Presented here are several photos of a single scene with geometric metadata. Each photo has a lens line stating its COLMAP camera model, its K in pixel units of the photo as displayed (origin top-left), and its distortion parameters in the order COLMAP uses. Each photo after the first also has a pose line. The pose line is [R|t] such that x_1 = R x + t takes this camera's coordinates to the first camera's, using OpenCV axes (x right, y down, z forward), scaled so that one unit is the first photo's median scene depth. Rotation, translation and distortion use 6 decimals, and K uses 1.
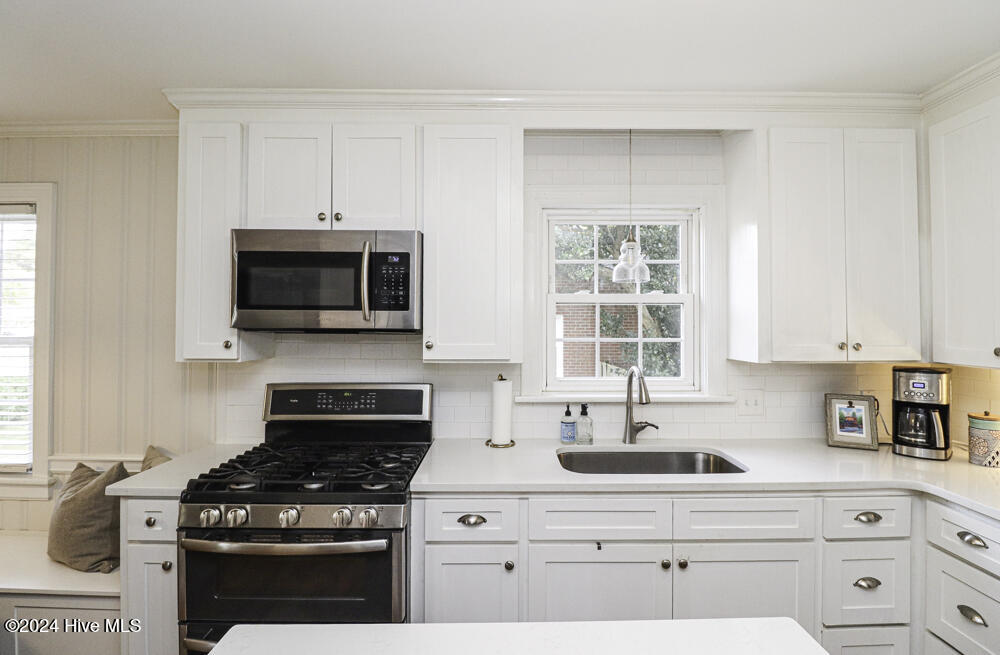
lens RADIAL K [[478.5, 0, 509.2], [0, 478.5, 312.5], [0, 0, 1]] dist [-0.012093, -0.002062]
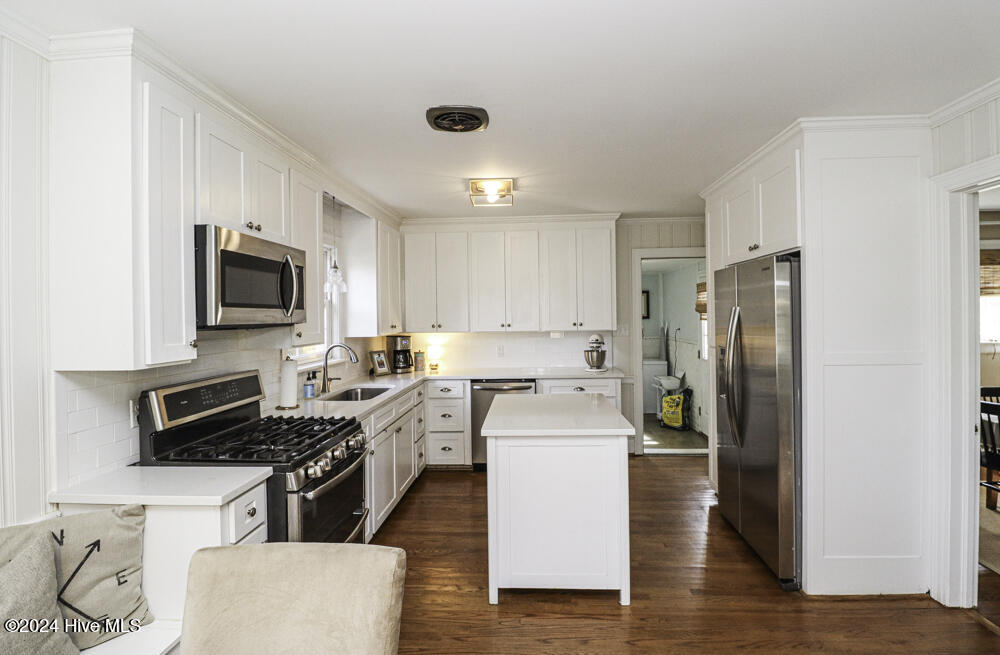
lens RADIAL K [[478.5, 0, 529.1], [0, 478.5, 310.4], [0, 0, 1]] dist [-0.012093, -0.002062]
pose [[0.035393, 0.004085, 0.999365, -1.451591], [-0.008576, 0.999956, -0.003784, -0.001050], [-0.999337, -0.008436, 0.035427, 0.293113]]
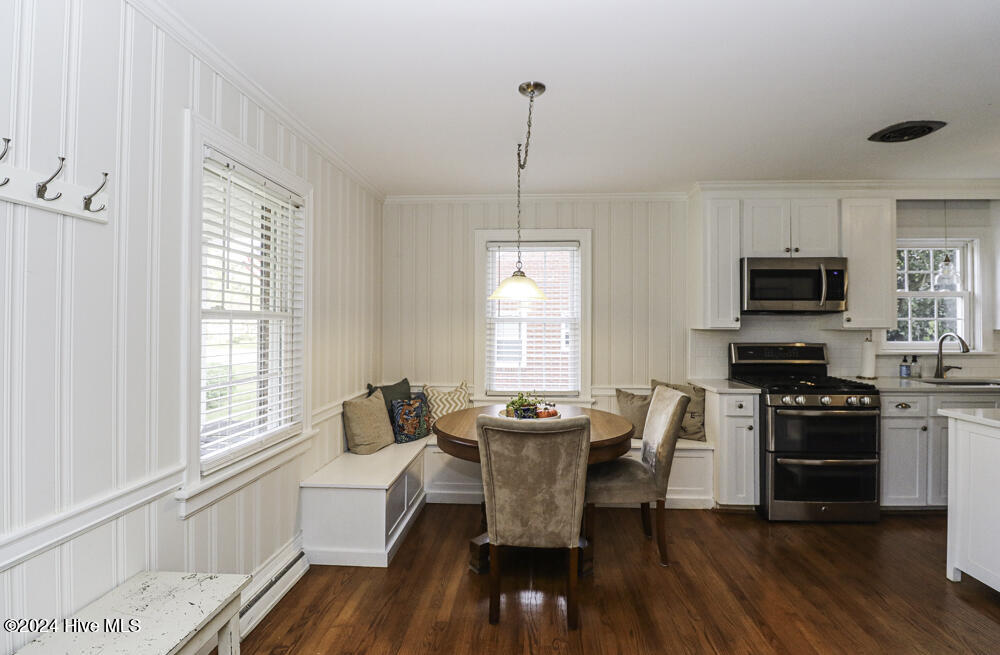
lens RADIAL K [[478.5, 0, 500.1], [0, 478.5, 320.5], [0, 0, 1]] dist [-0.012093, -0.002062]
pose [[0.997616, -0.003667, -0.068913, -1.330555], [0.004520, 0.999915, 0.012228, 0.041728], [0.068862, -0.012511, 0.997548, -0.878750]]
